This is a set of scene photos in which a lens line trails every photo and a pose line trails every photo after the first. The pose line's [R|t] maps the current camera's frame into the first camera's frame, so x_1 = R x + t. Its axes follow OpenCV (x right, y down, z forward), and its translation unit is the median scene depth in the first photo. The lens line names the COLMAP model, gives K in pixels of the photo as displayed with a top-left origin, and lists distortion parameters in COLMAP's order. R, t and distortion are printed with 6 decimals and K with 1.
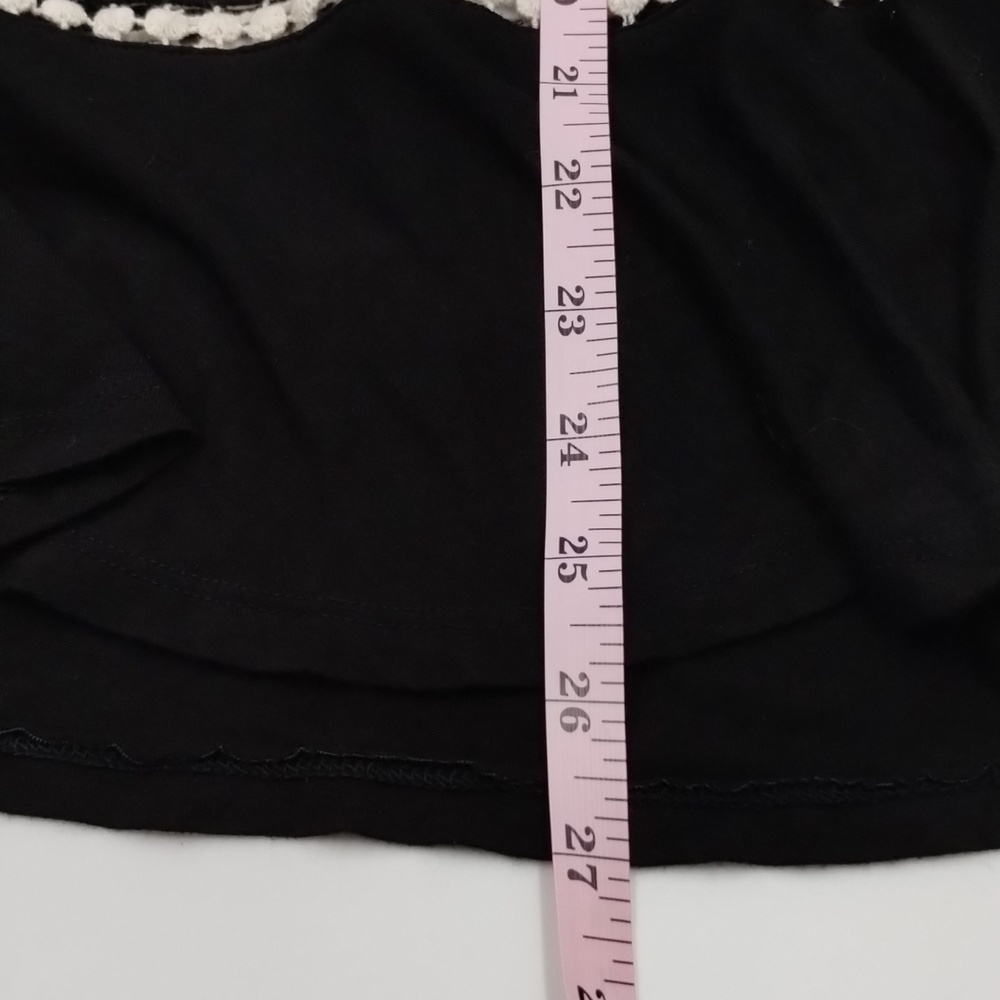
lens RADIAL K [[1479.4, 0, 534.1], [0, 1479.4, 499.7], [0, 0, 1]] dist [0.068019, -0.113741]
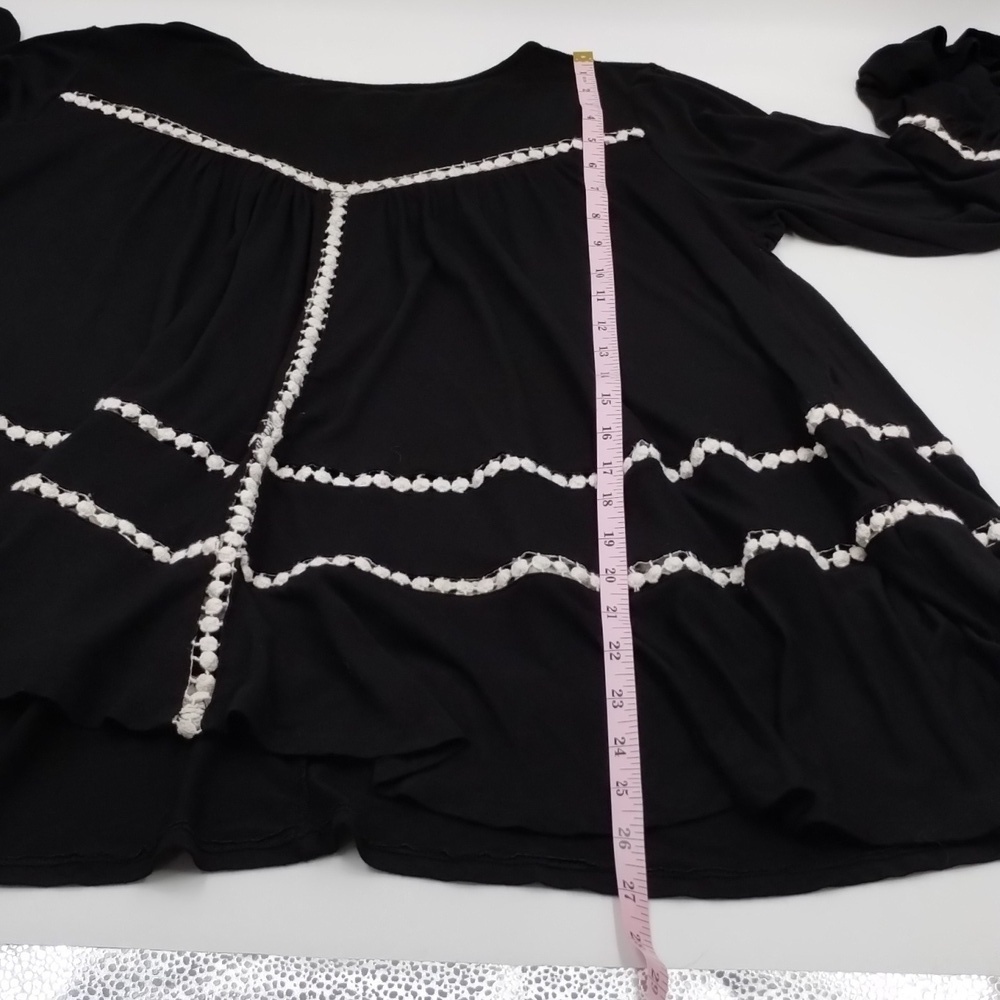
lens RADIAL K [[1479.4, 0, 534.1], [0, 1479.4, 499.7], [0, 0, 1]] dist [0.068019, -0.113741]
pose [[0.998801, 0.036340, 0.032799, -0.216167], [-0.021153, 0.924625, -0.380290, 0.530063], [-0.044146, 0.379140, 0.924286, -1.460976]]
